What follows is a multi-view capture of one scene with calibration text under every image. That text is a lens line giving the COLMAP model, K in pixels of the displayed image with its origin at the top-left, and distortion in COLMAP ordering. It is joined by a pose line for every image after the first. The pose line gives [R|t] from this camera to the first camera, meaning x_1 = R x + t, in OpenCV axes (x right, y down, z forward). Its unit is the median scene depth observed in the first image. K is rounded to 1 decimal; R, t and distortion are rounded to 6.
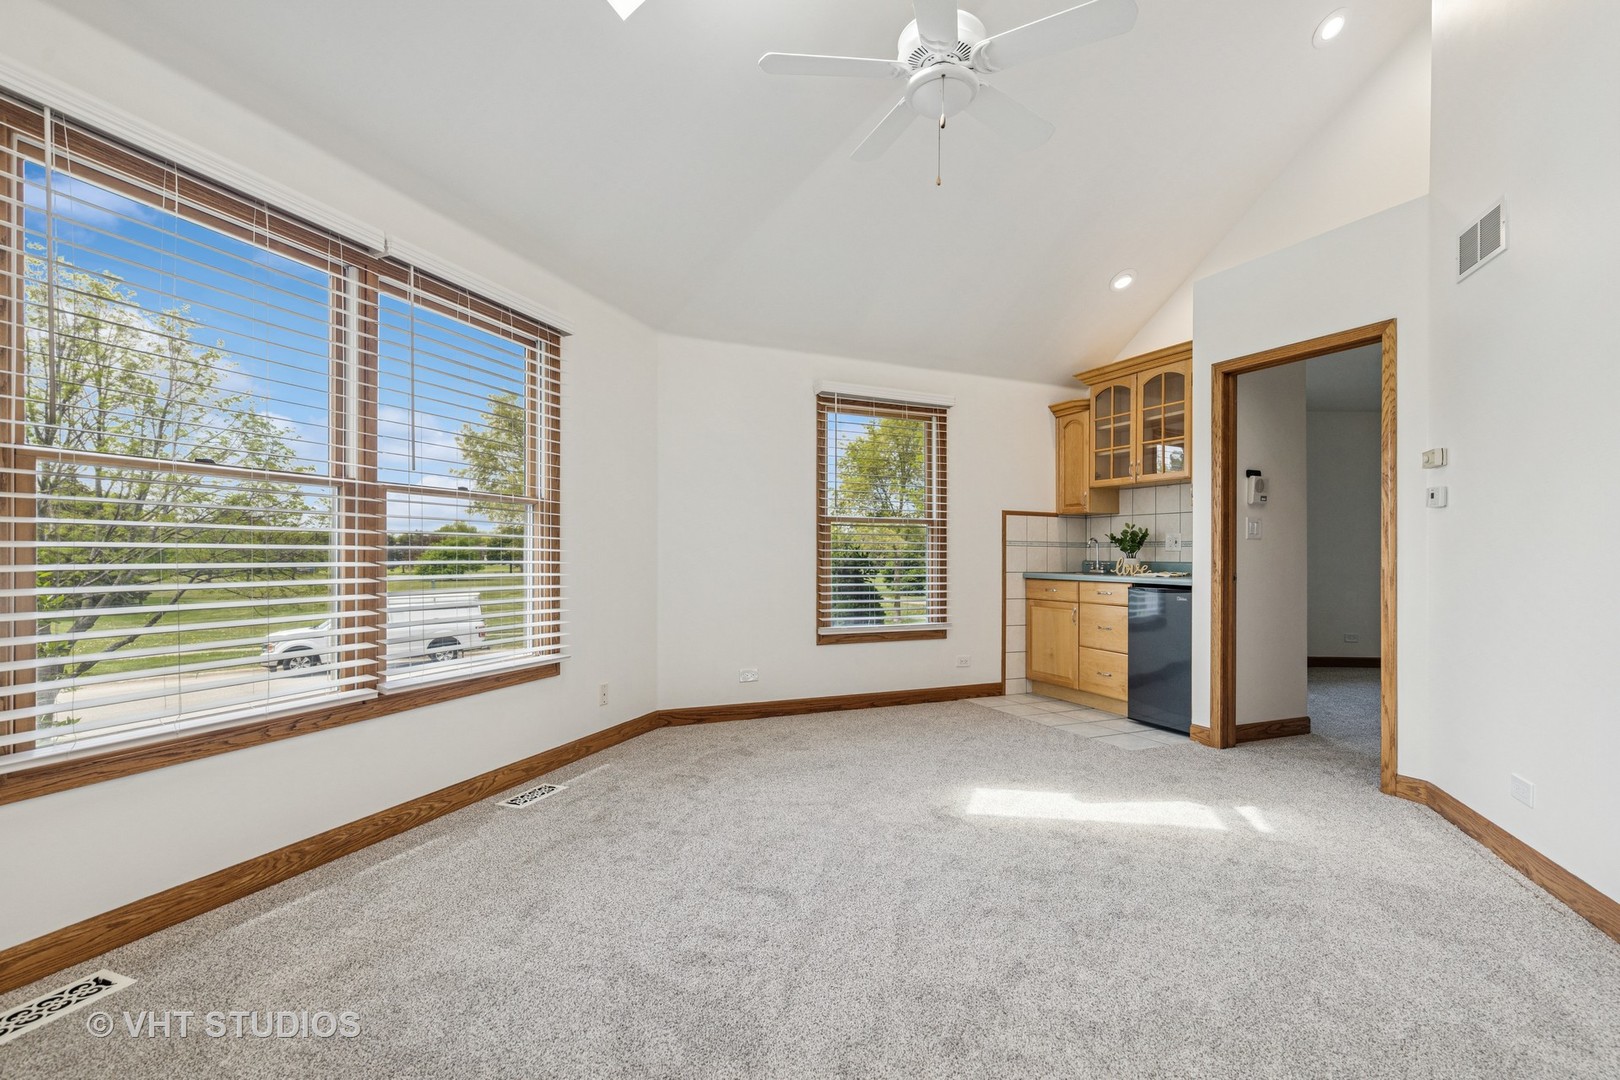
lens RADIAL K [[731.9, 0, 809.4], [0, 731.9, 541.4], [0, 0, 1]] dist [0.006861, -0.000332]
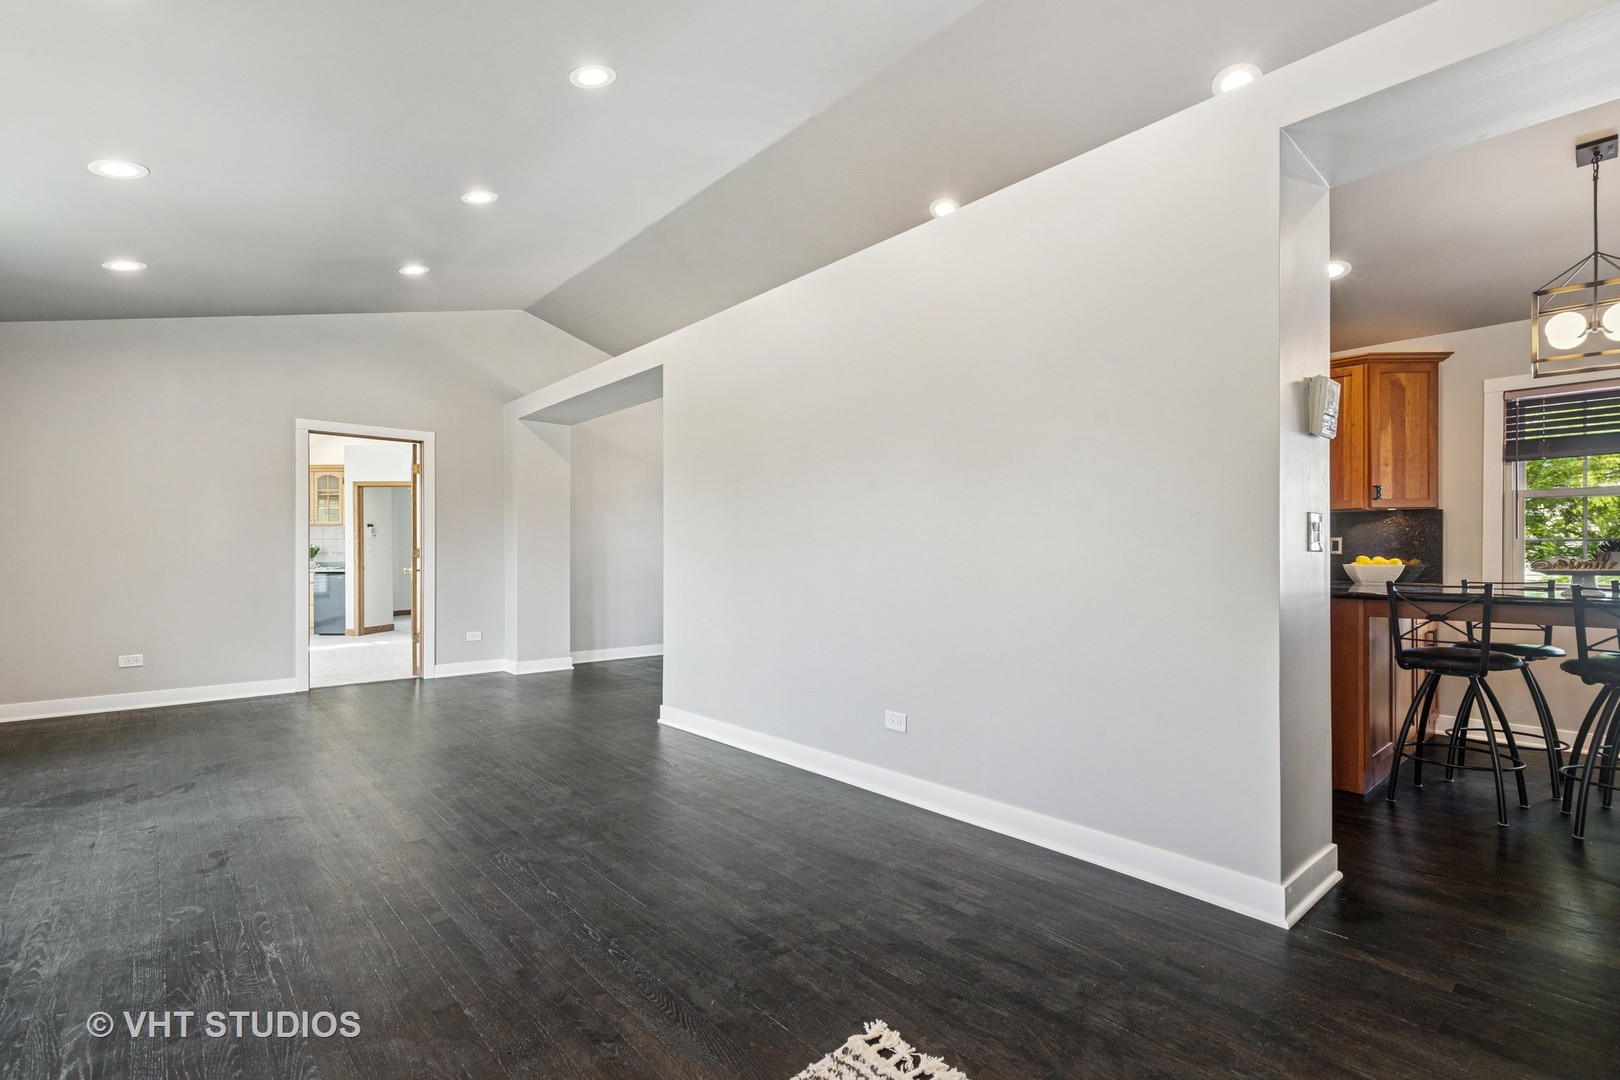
lens RADIAL K [[757.3, 0, 804.9], [0, 757.3, 559.5], [0, 0, 1]] dist [0.000554, 0.000048]
pose [[0.505063, -0.017135, 0.862912, -0.790267], [-0.001234, 0.999788, 0.020576, -0.029430], [-0.863082, -0.011457, 0.504934, -1.426984]]
